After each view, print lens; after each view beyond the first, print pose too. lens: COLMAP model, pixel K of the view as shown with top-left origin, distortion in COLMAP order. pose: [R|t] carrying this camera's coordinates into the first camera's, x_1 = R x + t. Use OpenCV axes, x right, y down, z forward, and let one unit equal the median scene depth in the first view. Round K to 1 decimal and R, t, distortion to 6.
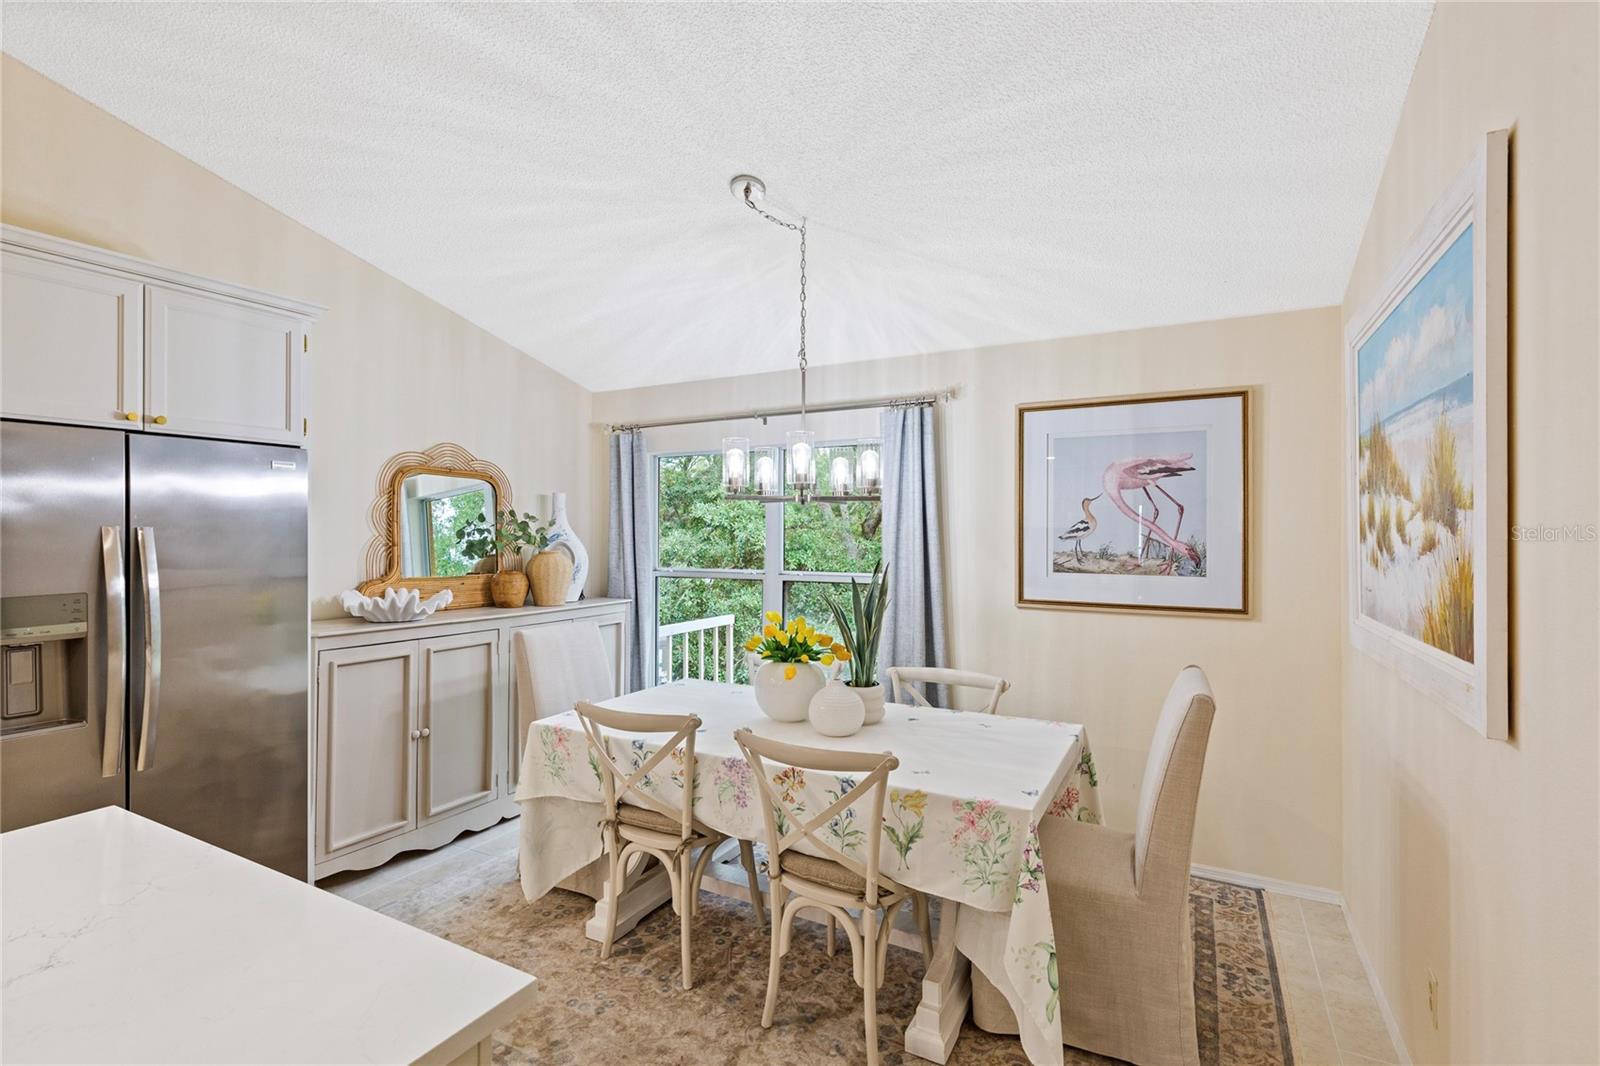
lens RADIAL K [[730.1, 0, 797.5], [0, 730.1, 526.9], [0, 0, 1]] dist [0.000308, -0.000153]
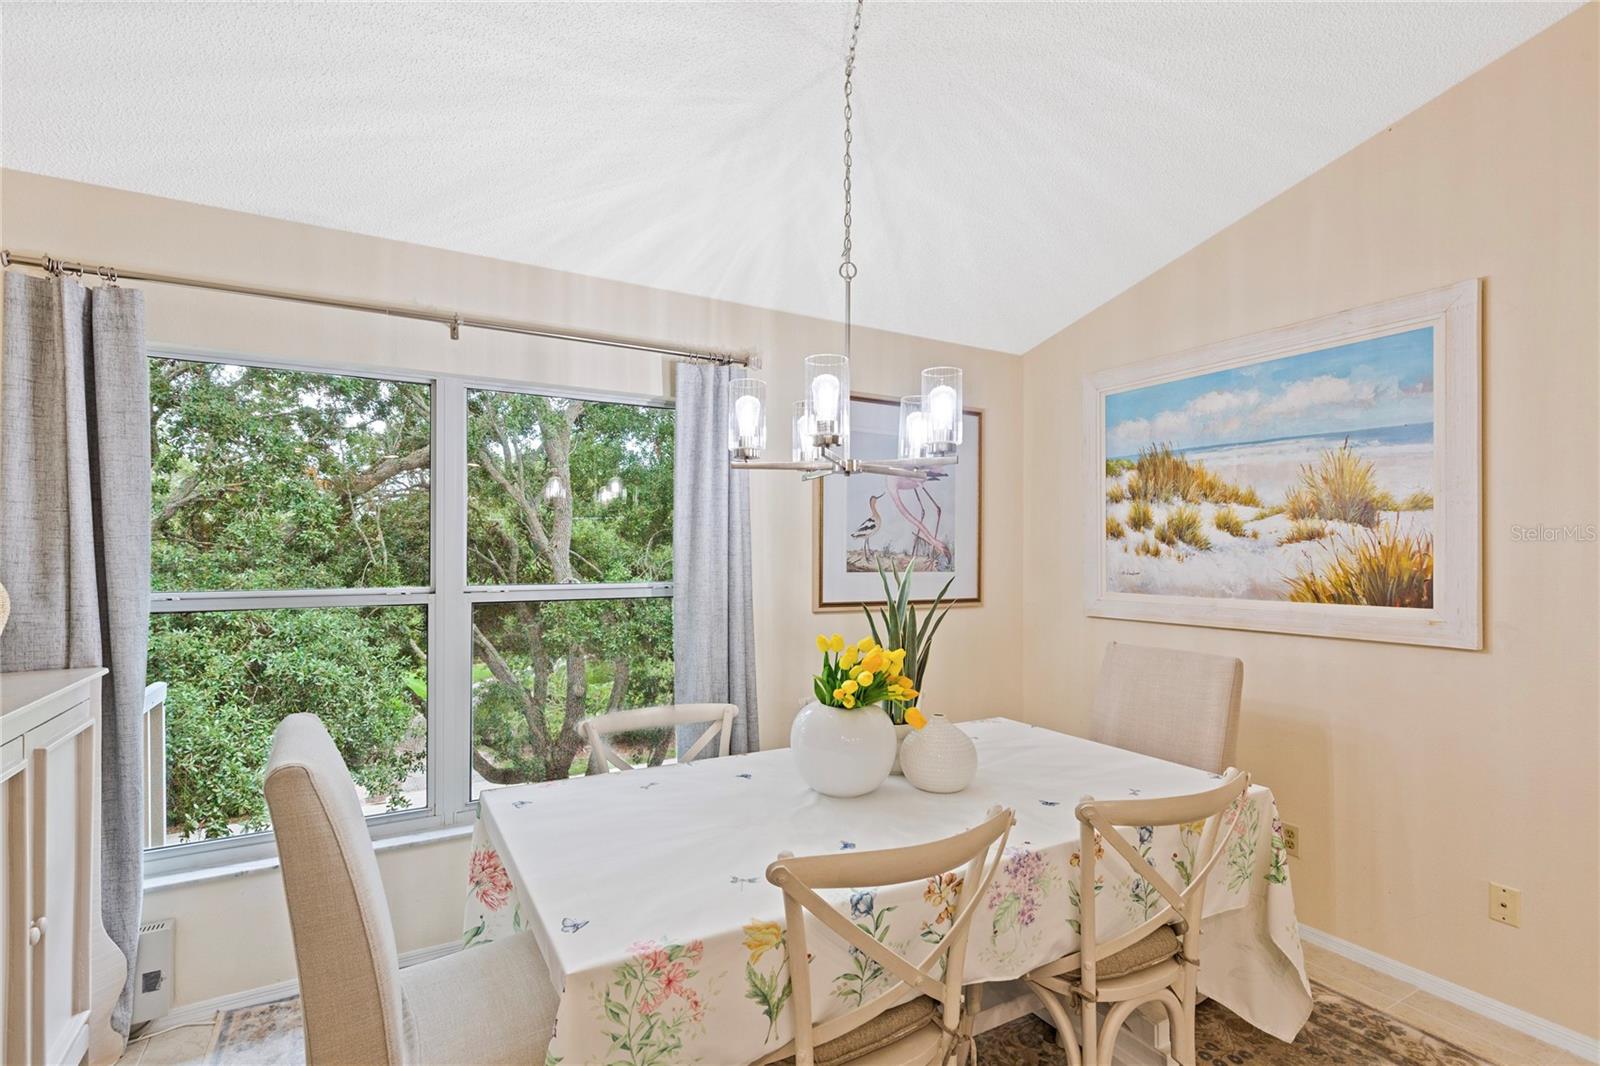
lens RADIAL K [[747.8, 0, 797.2], [0, 747.8, 550.6], [0, 0, 1]] dist [0.022700, -0.000167]
pose [[0.527588, 0.001311, 0.849500, -0.524909], [-0.009836, 0.999941, 0.004565, 0.031579], [-0.849444, -0.010764, 0.527570, 0.566683]]
